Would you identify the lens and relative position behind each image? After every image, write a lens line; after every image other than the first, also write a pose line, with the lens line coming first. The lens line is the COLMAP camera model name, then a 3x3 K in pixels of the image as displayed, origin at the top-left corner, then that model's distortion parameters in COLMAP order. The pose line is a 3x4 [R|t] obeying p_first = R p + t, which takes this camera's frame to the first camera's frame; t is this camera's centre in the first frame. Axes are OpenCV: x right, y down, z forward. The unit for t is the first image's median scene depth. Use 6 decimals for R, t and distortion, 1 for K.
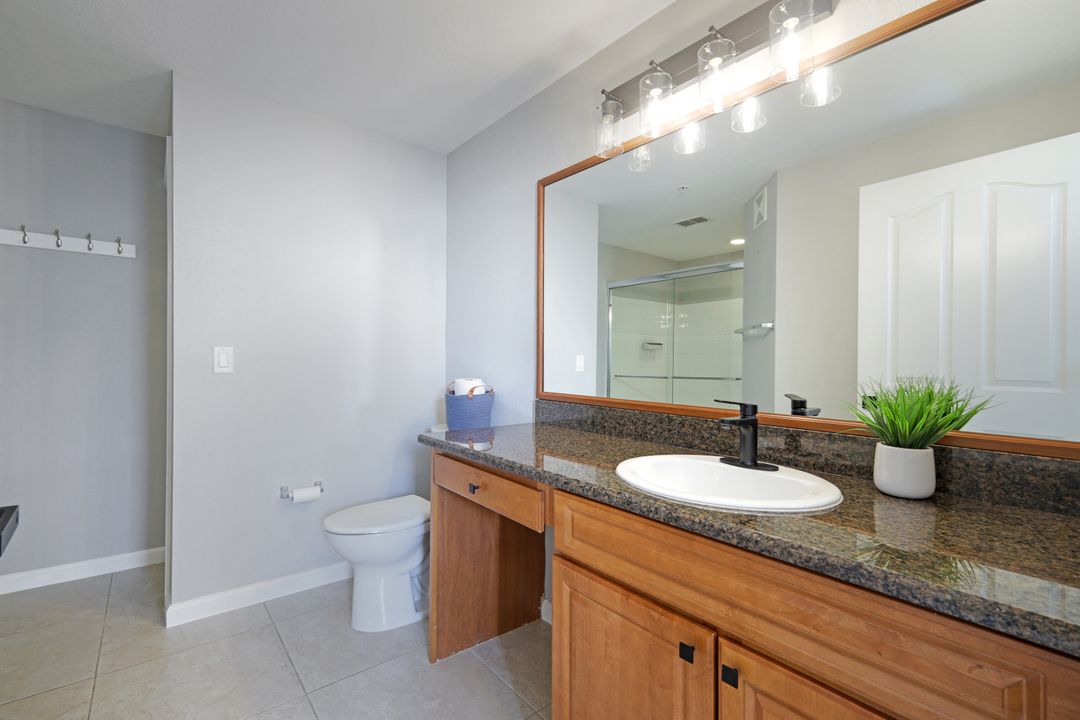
lens RADIAL K [[479.7, 0, 540.3], [0, 479.7, 359.7], [0, 0, 1]] dist [0.001421, 0.000358]
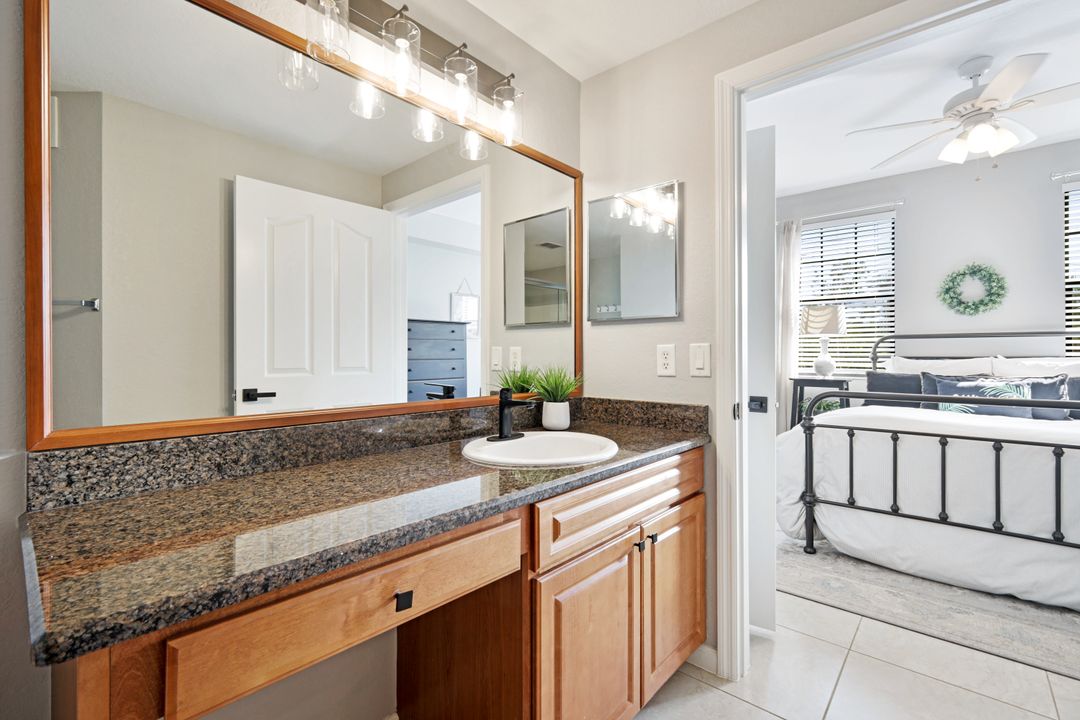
lens RADIAL K [[479.7, 0, 541.3], [0, 479.7, 354.1], [0, 0, 1]] dist [0.001421, 0.000358]
pose [[-0.149651, -0.003116, 0.988734, -0.591294], [-0.002592, 0.999993, 0.002759, -0.002126], [-0.988735, -0.002150, -0.149658, 0.806473]]
